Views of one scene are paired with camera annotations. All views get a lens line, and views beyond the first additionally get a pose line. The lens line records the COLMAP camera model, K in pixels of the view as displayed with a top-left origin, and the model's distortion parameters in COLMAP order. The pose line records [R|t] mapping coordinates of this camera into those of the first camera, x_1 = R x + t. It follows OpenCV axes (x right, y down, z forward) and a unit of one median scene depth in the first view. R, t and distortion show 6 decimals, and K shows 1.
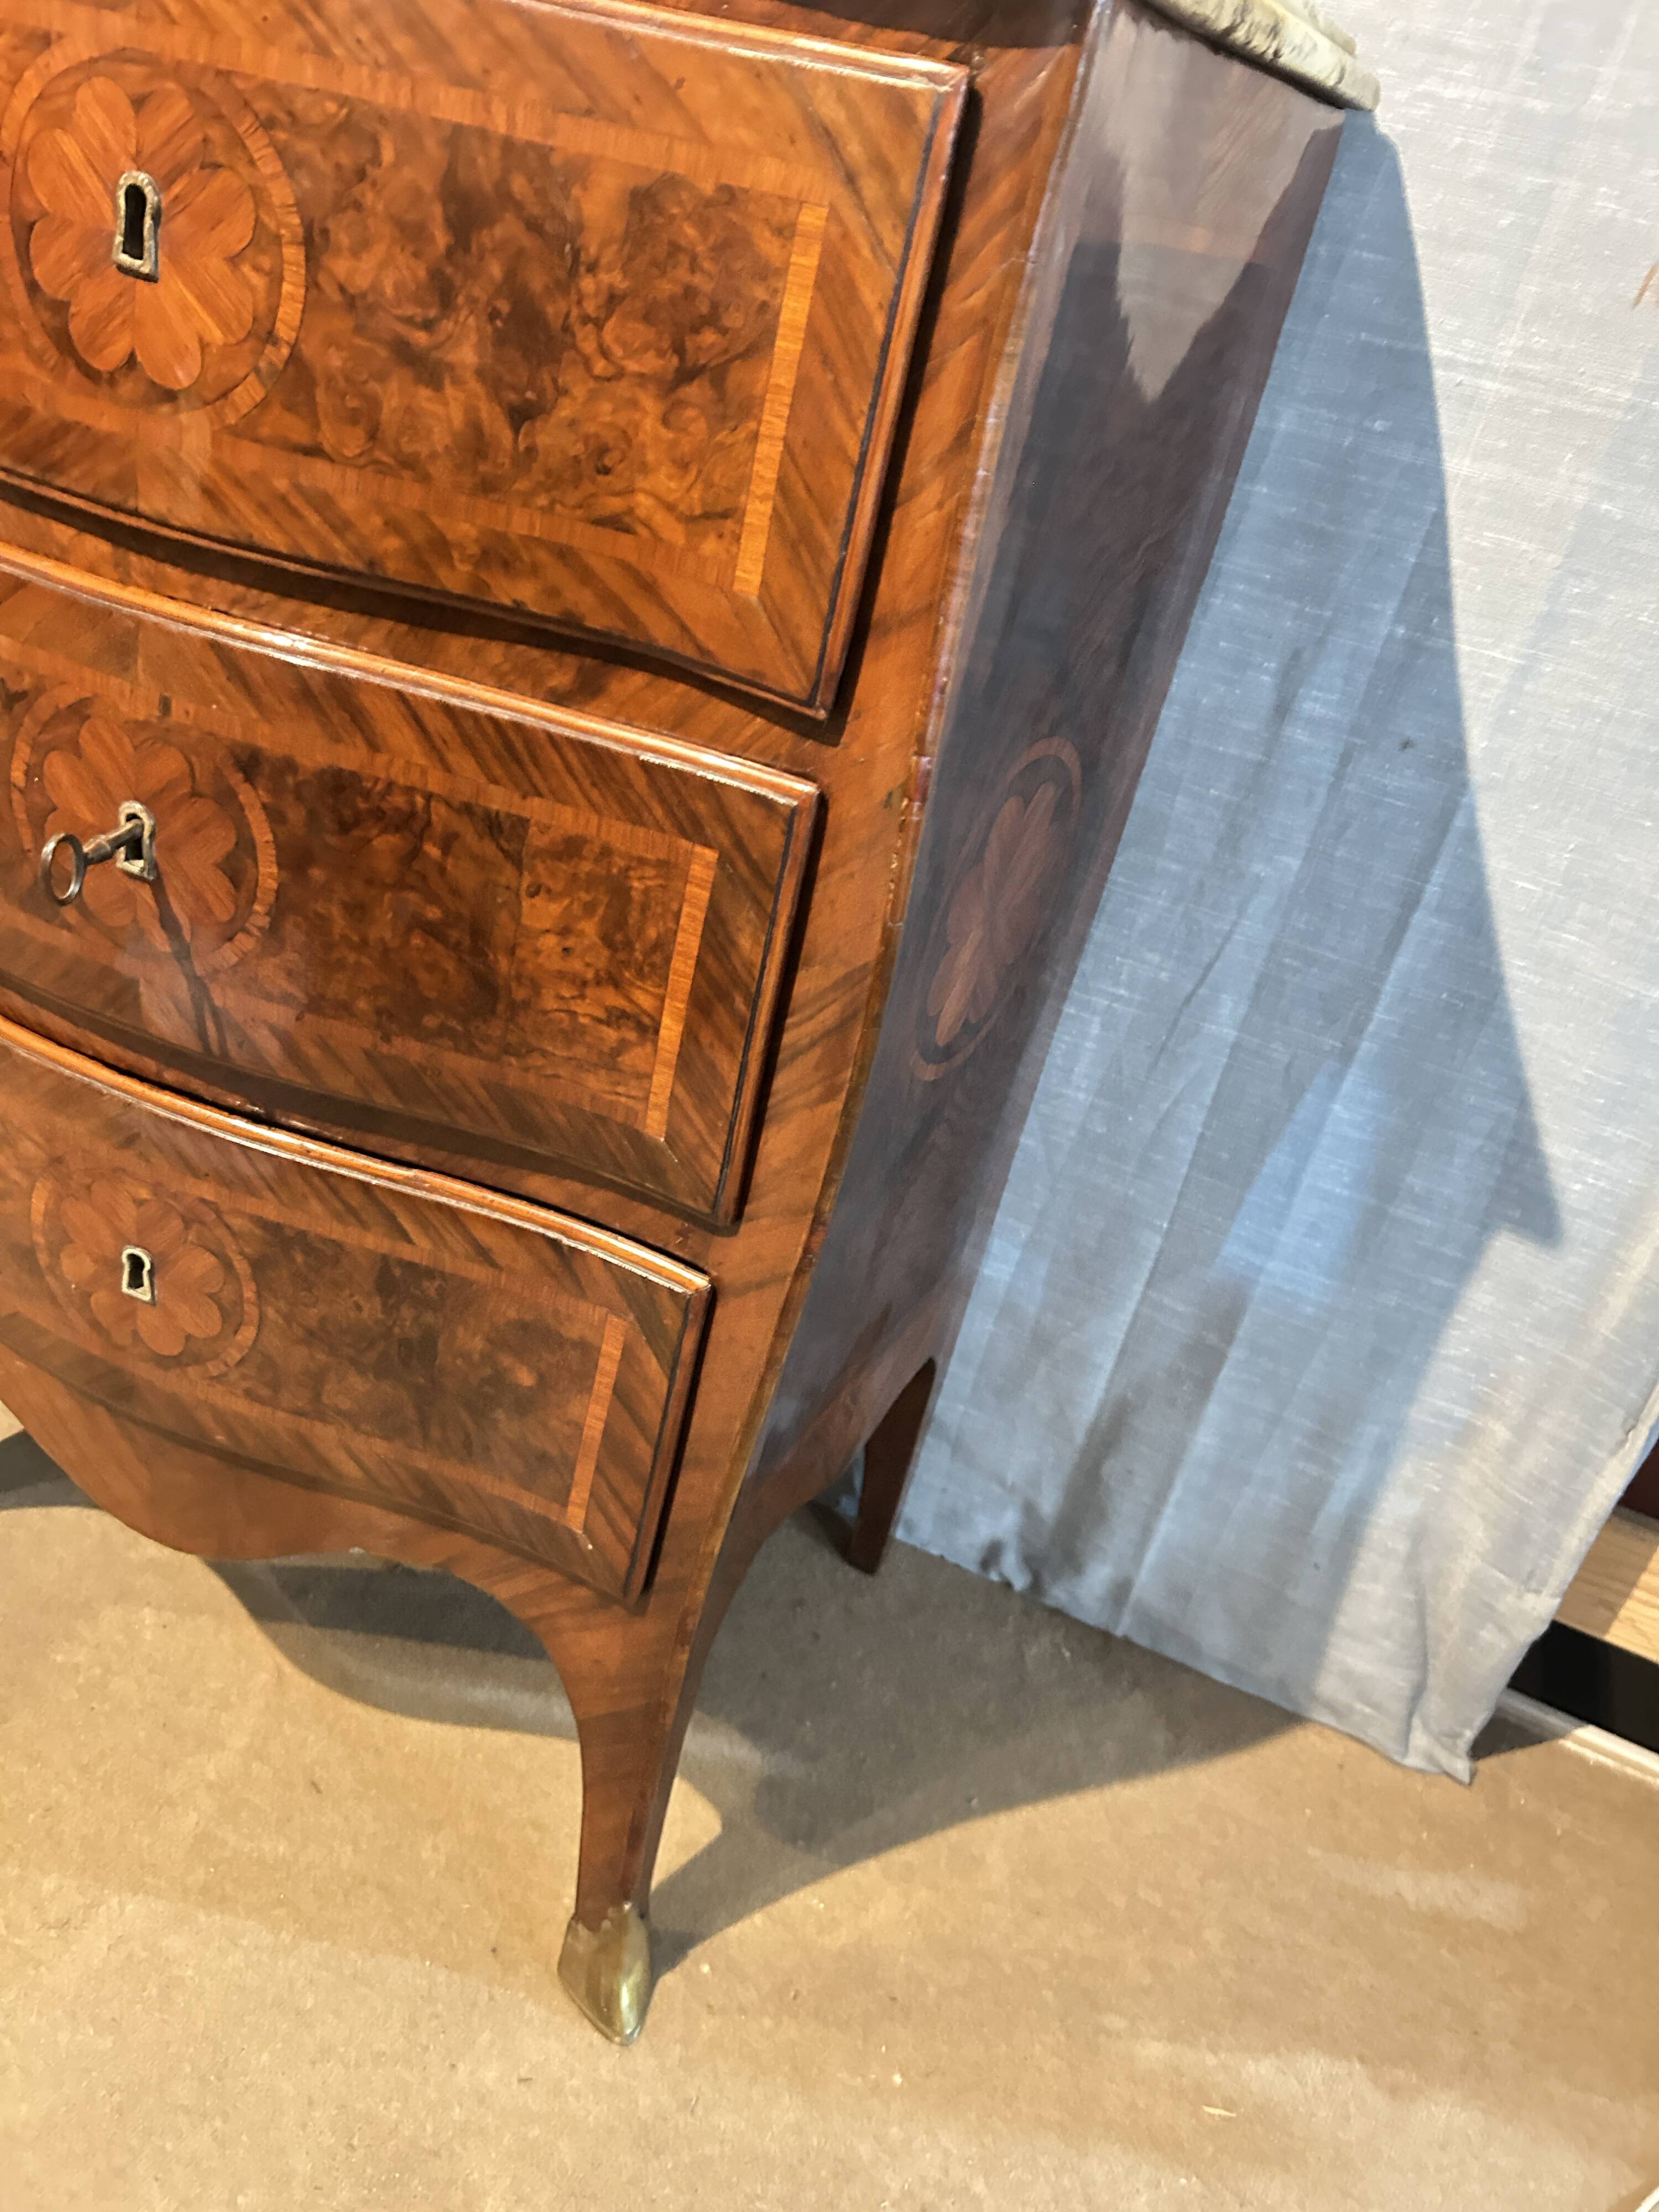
lens RADIAL K [[1658.9, 0, 820.4], [0, 1658.9, 1118.4], [0, 0, 1]] dist [0.046796, -0.054916]
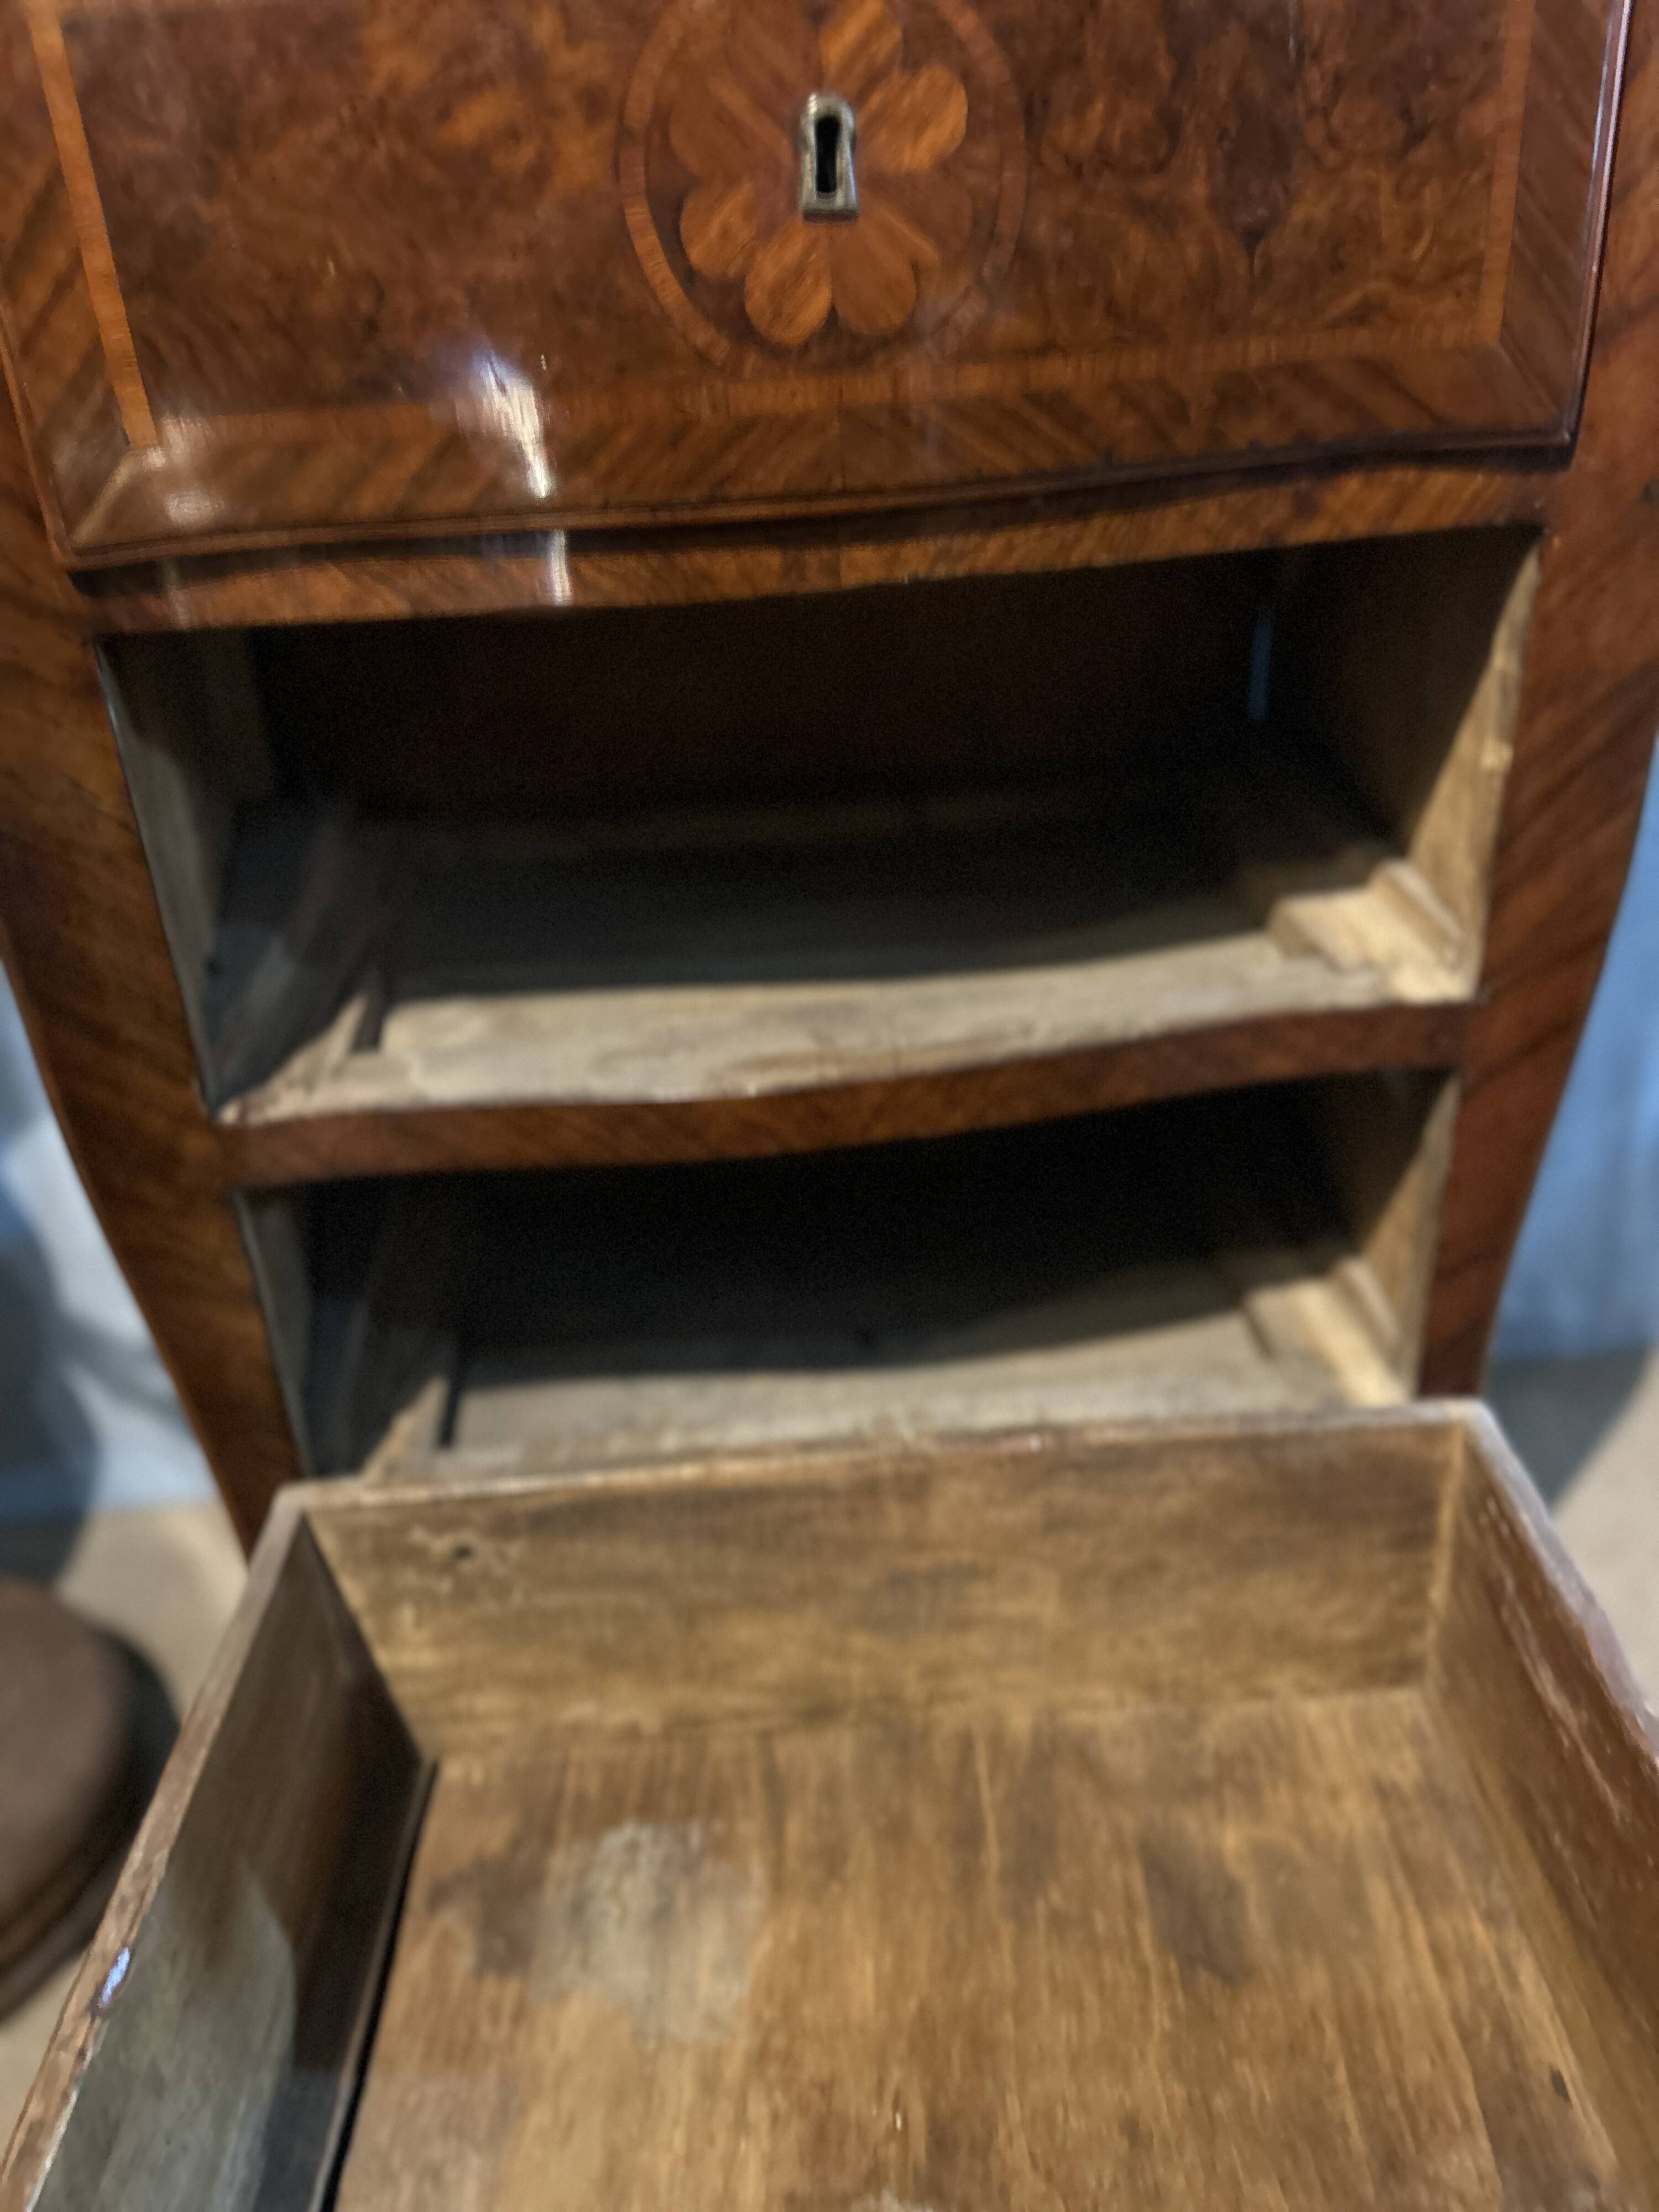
lens RADIAL K [[1658.9, 0, 859.3], [0, 1658.9, 1134.3], [0, 0, 1]] dist [0.046796, -0.054916]
pose [[0.862409, -0.425244, 0.274624, -0.728563], [0.426660, 0.902567, 0.057735, -0.089171], [-0.272418, 0.067381, 0.959817, 0.142462]]
